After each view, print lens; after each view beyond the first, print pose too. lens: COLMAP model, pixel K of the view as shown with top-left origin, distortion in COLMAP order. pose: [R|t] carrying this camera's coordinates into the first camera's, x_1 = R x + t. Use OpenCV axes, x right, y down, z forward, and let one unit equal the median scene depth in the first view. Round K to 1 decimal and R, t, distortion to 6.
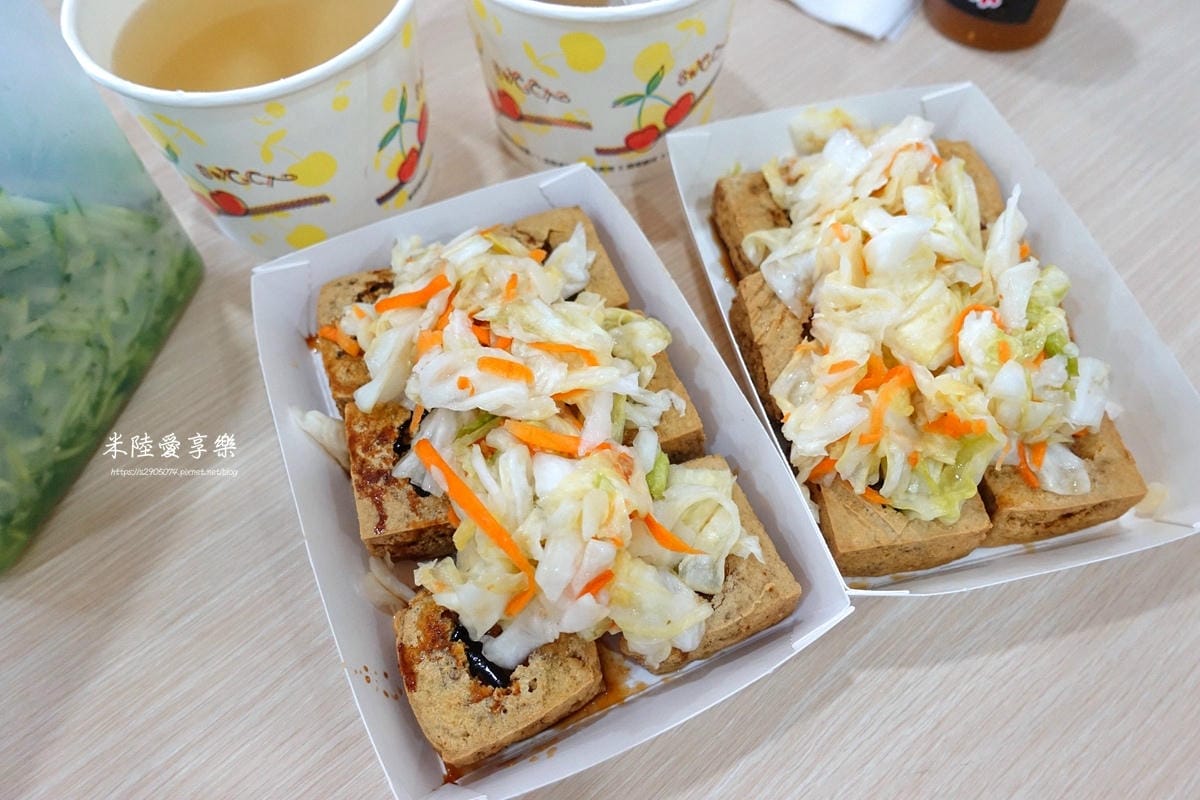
lens RADIAL K [[849.3, 0, 595.7], [0, 849.3, 385.1], [0, 0, 1]] dist [-0.002011, -0.003953]
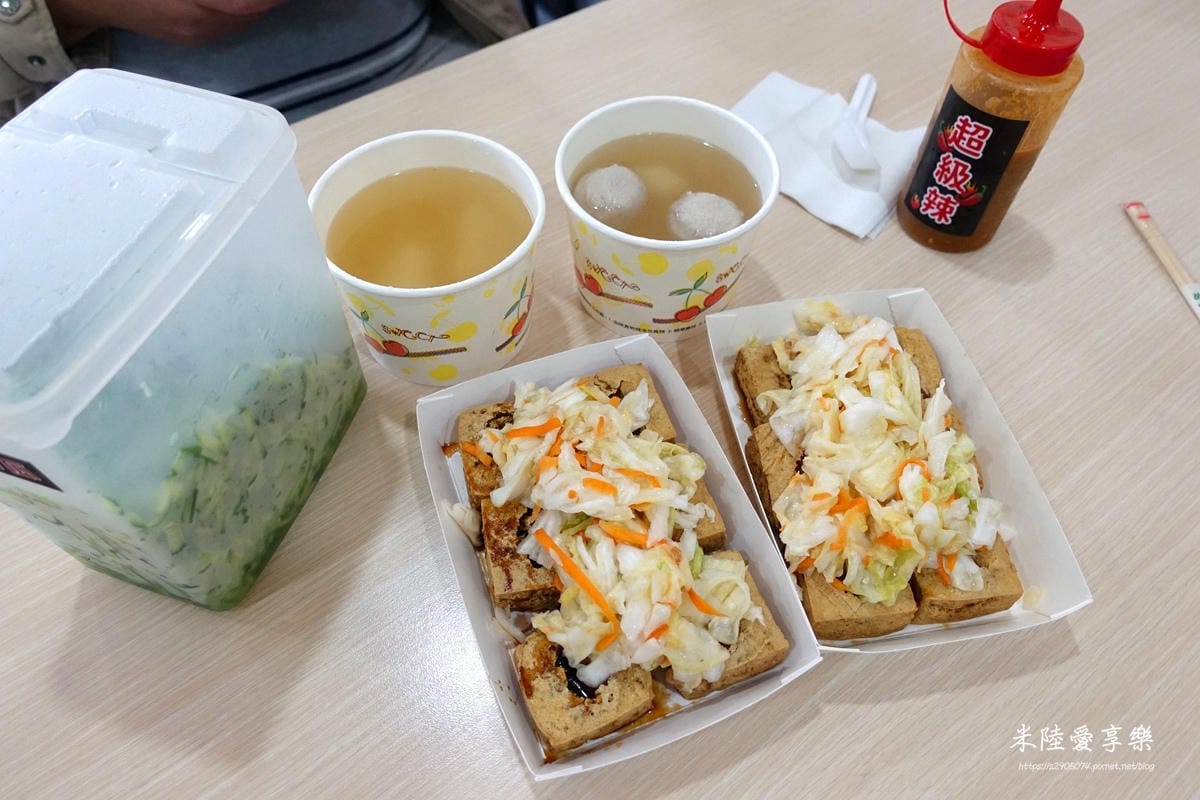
lens RADIAL K [[849.3, 0, 595.7], [0, 849.3, 385.1], [0, 0, 1]] dist [-0.002011, -0.003953]
pose [[0.998398, 0.056545, 0.001880, -0.120105], [-0.056239, 0.995527, -0.075919, -0.079038], [-0.006164, 0.075692, 0.997112, -0.500251]]
